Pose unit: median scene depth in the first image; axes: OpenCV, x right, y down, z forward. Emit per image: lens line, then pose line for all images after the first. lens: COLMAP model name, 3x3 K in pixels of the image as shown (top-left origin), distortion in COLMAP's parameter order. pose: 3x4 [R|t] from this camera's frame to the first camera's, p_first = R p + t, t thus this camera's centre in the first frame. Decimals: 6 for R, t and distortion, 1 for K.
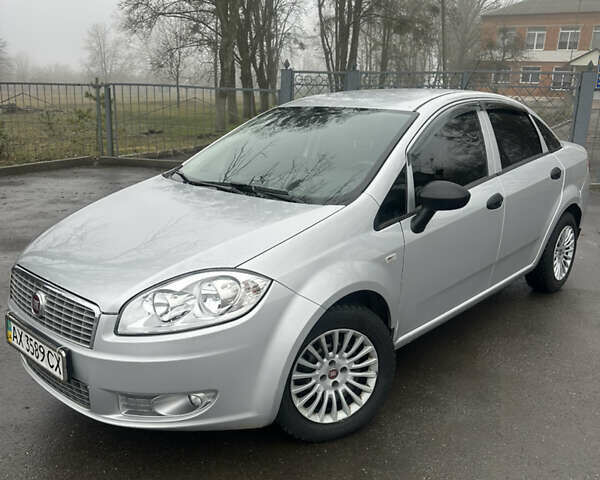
lens RADIAL K [[565.3, 0, 305.8], [0, 565.3, 236.9], [0, 0, 1]] dist [0.125716, -0.231354]
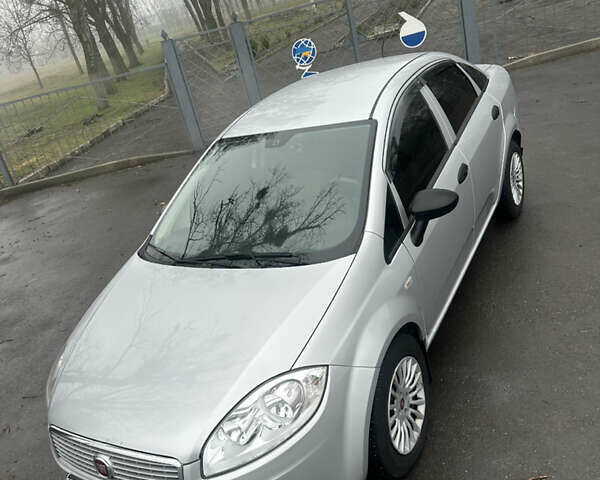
lens RADIAL K [[565.3, 0, 305.8], [0, 565.3, 236.9], [0, 0, 1]] dist [0.125716, -0.231354]
pose [[0.939530, -0.323425, 0.112603, -0.116392], [0.305436, 0.940063, 0.151624, -0.261903], [-0.154892, -0.108062, 0.982003, 0.032888]]
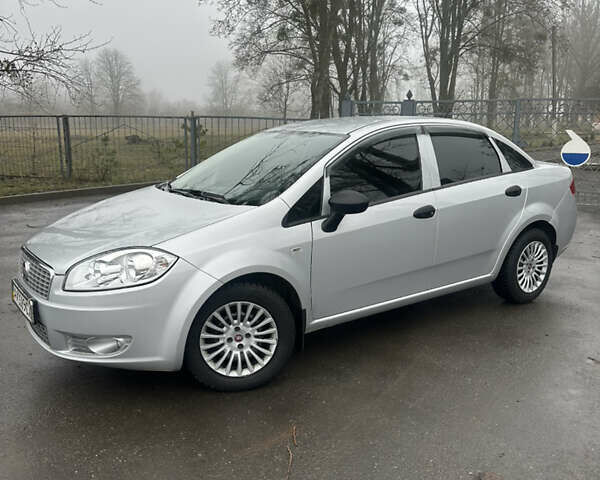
lens RADIAL K [[565.3, 0, 305.8], [0, 565.3, 236.9], [0, 0, 1]] dist [0.125716, -0.231354]
pose [[0.981260, 0.029205, -0.190462, 0.418644], [-0.038922, 0.998114, -0.047478, 0.069146], [0.188716, 0.054002, 0.980546, -0.218174]]
